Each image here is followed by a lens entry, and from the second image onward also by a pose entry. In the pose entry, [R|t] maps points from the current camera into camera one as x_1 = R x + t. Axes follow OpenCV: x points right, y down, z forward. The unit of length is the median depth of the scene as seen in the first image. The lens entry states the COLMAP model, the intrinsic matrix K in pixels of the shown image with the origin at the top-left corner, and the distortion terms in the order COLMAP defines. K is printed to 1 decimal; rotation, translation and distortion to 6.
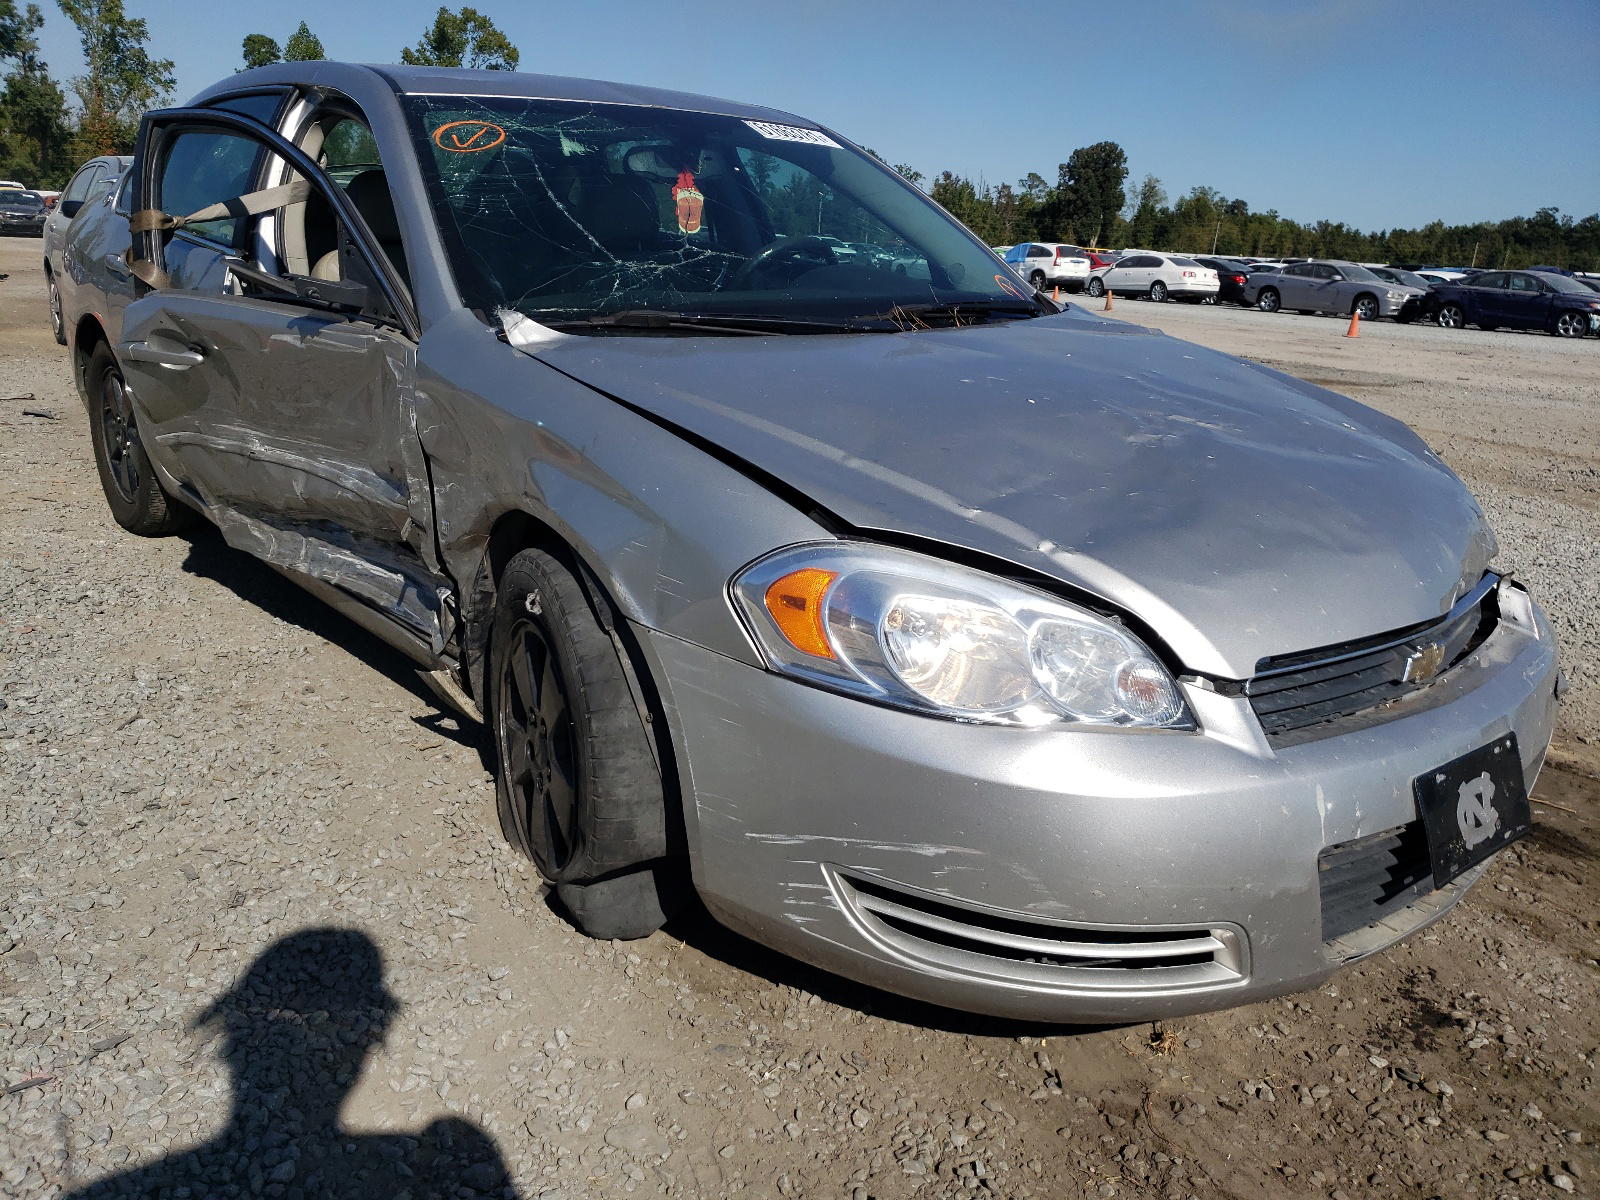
lens RADIAL K [[1201.9, 0, 803.3], [0, 1201.9, 586.1], [0, 0, 1]] dist [0.004500, 0.005700]
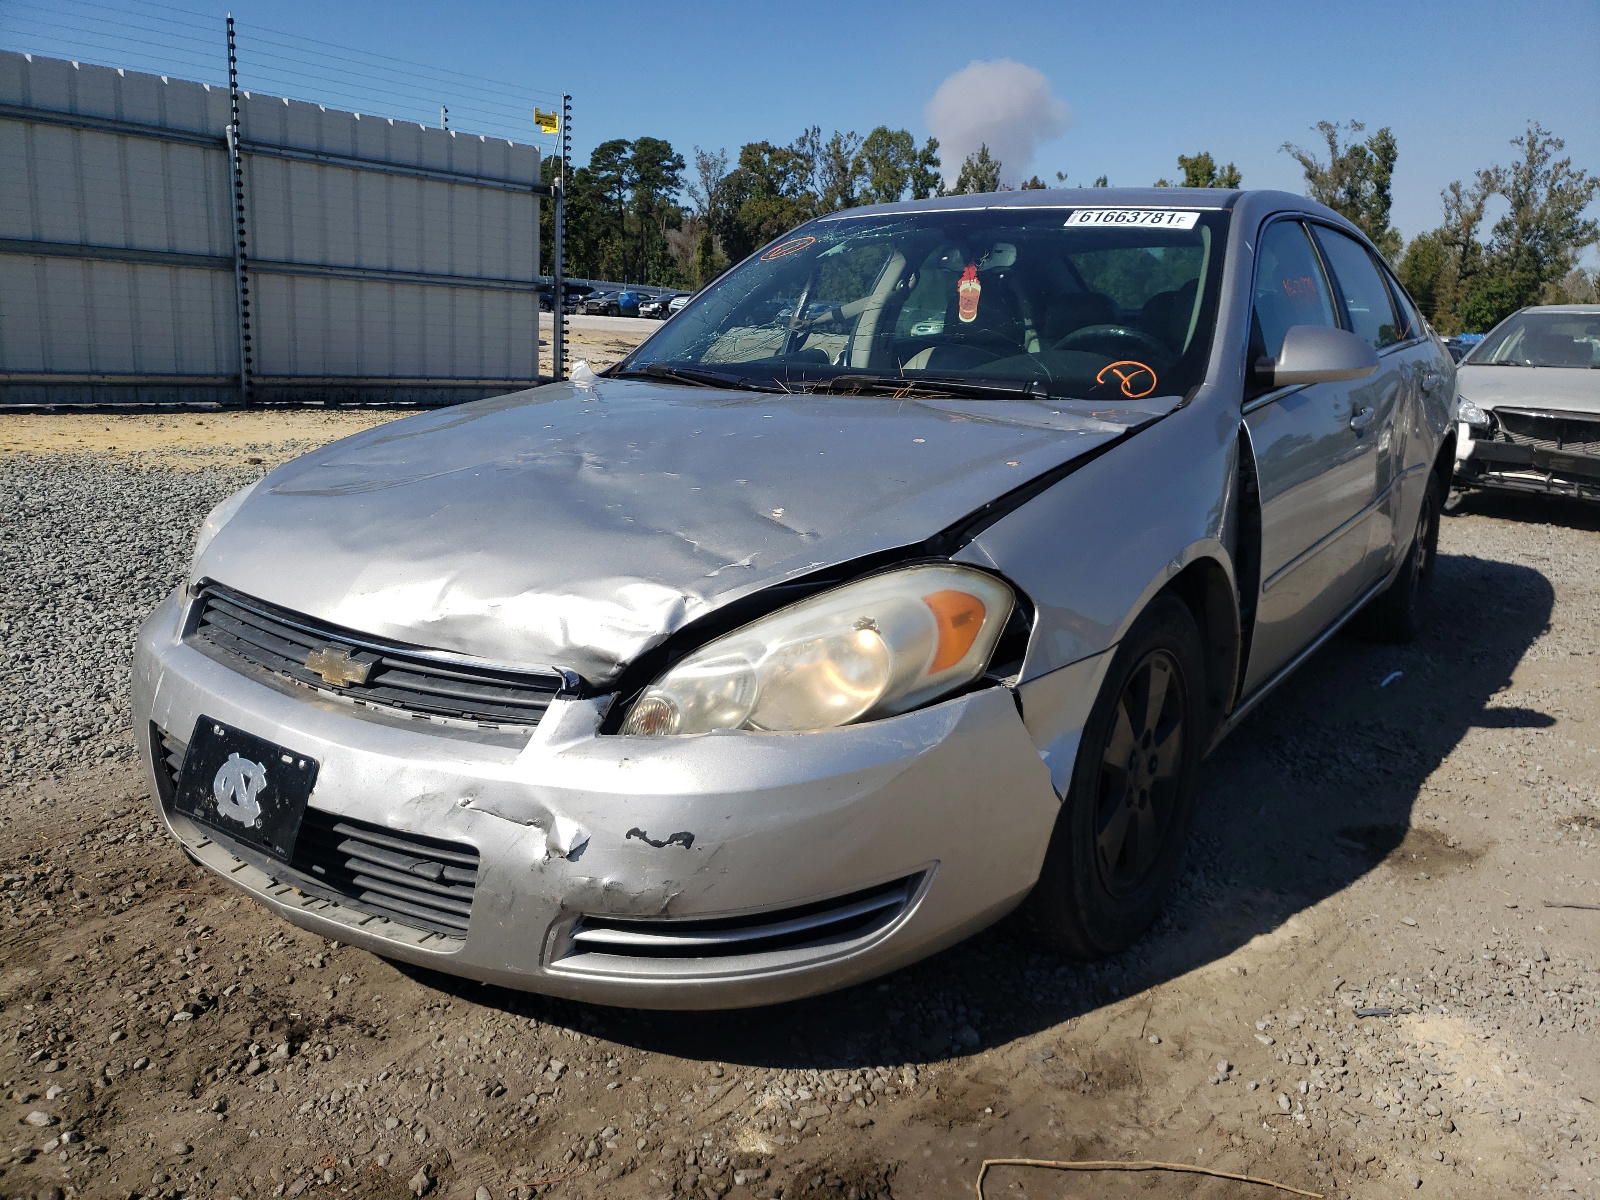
lens RADIAL K [[1201.9, 0, 802.6], [0, 1201.9, 600.3], [0, 0, 1]] dist [0.004500, 0.005700]
pose [[0.265500, 0.169643, -0.949068, 1.513653], [-0.280865, 0.955310, 0.092187, -0.189172], [0.922293, 0.242084, 0.301282, 0.995335]]
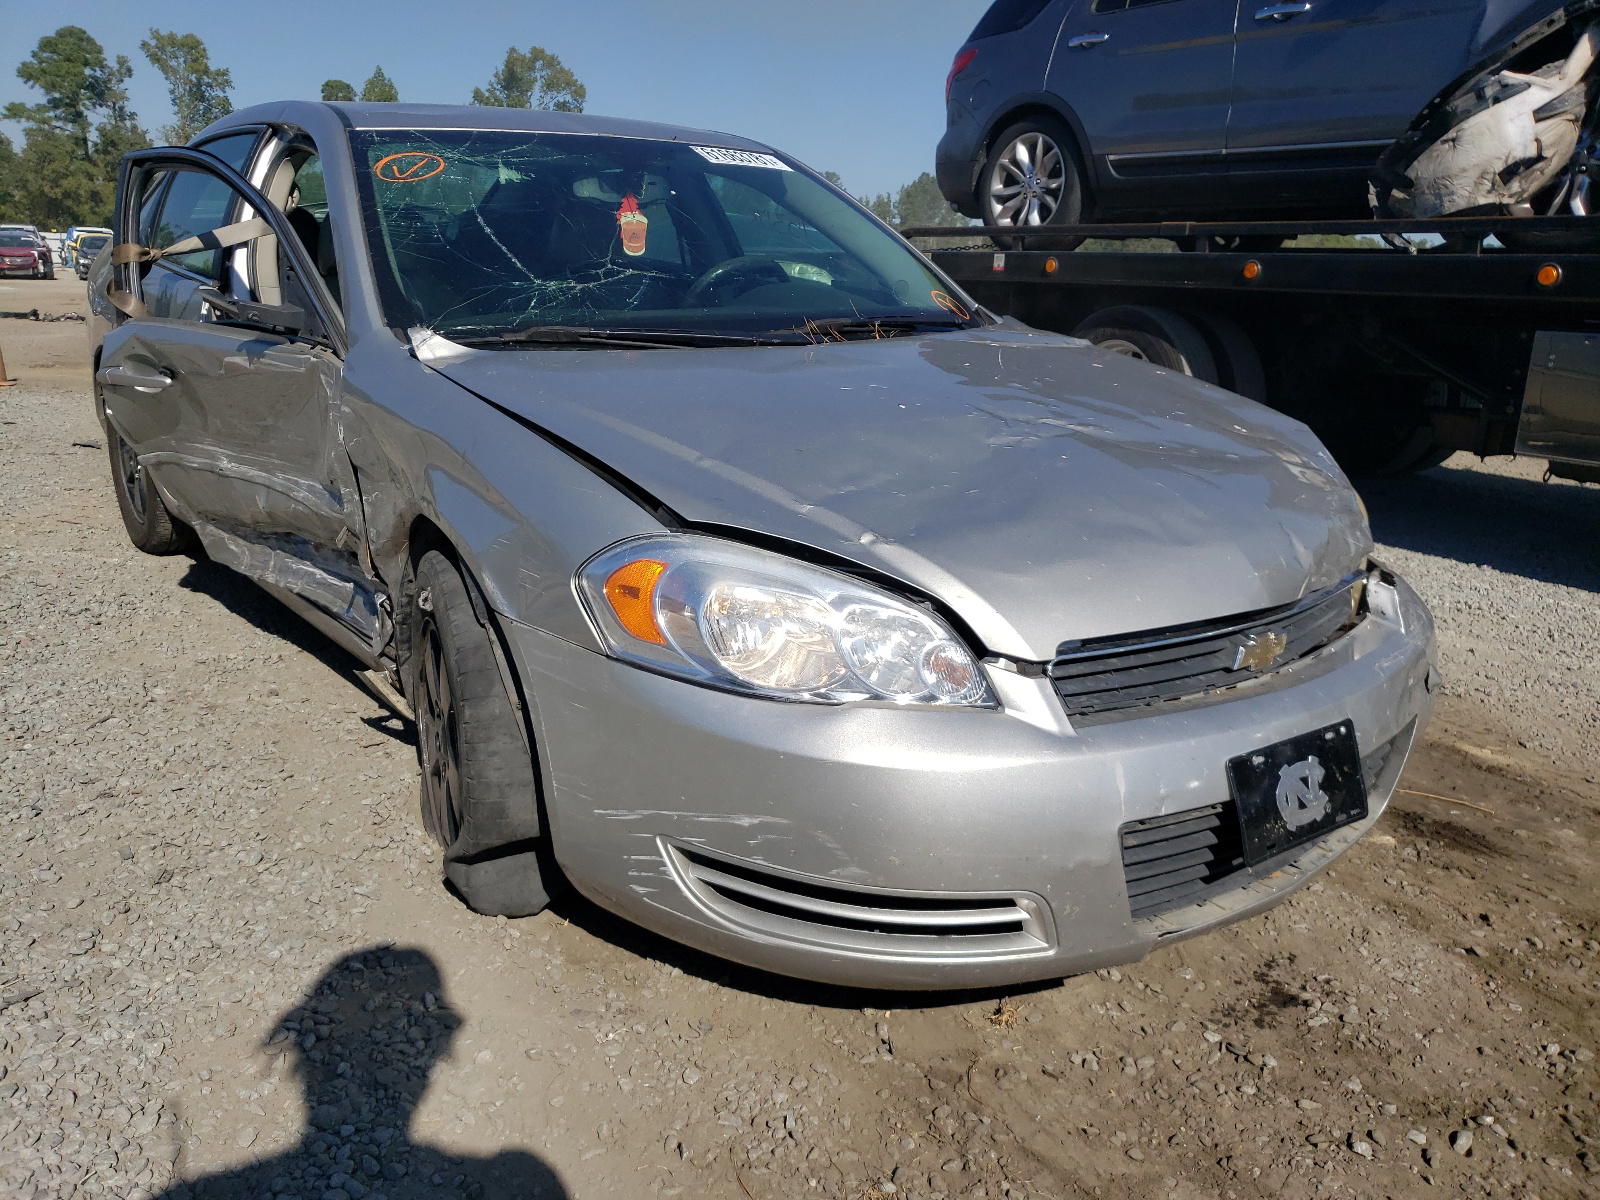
lens RADIAL K [[1201.9, 0, 794.7], [0, 1201.9, 610.0], [0, 0, 1]] dist [0.004500, 0.005700]
pose [[0.998280, -0.004082, -0.058478, 0.169700], [0.003888, 0.999987, -0.003430, 0.028619], [0.058491, 0.003197, 0.998283, -0.048844]]
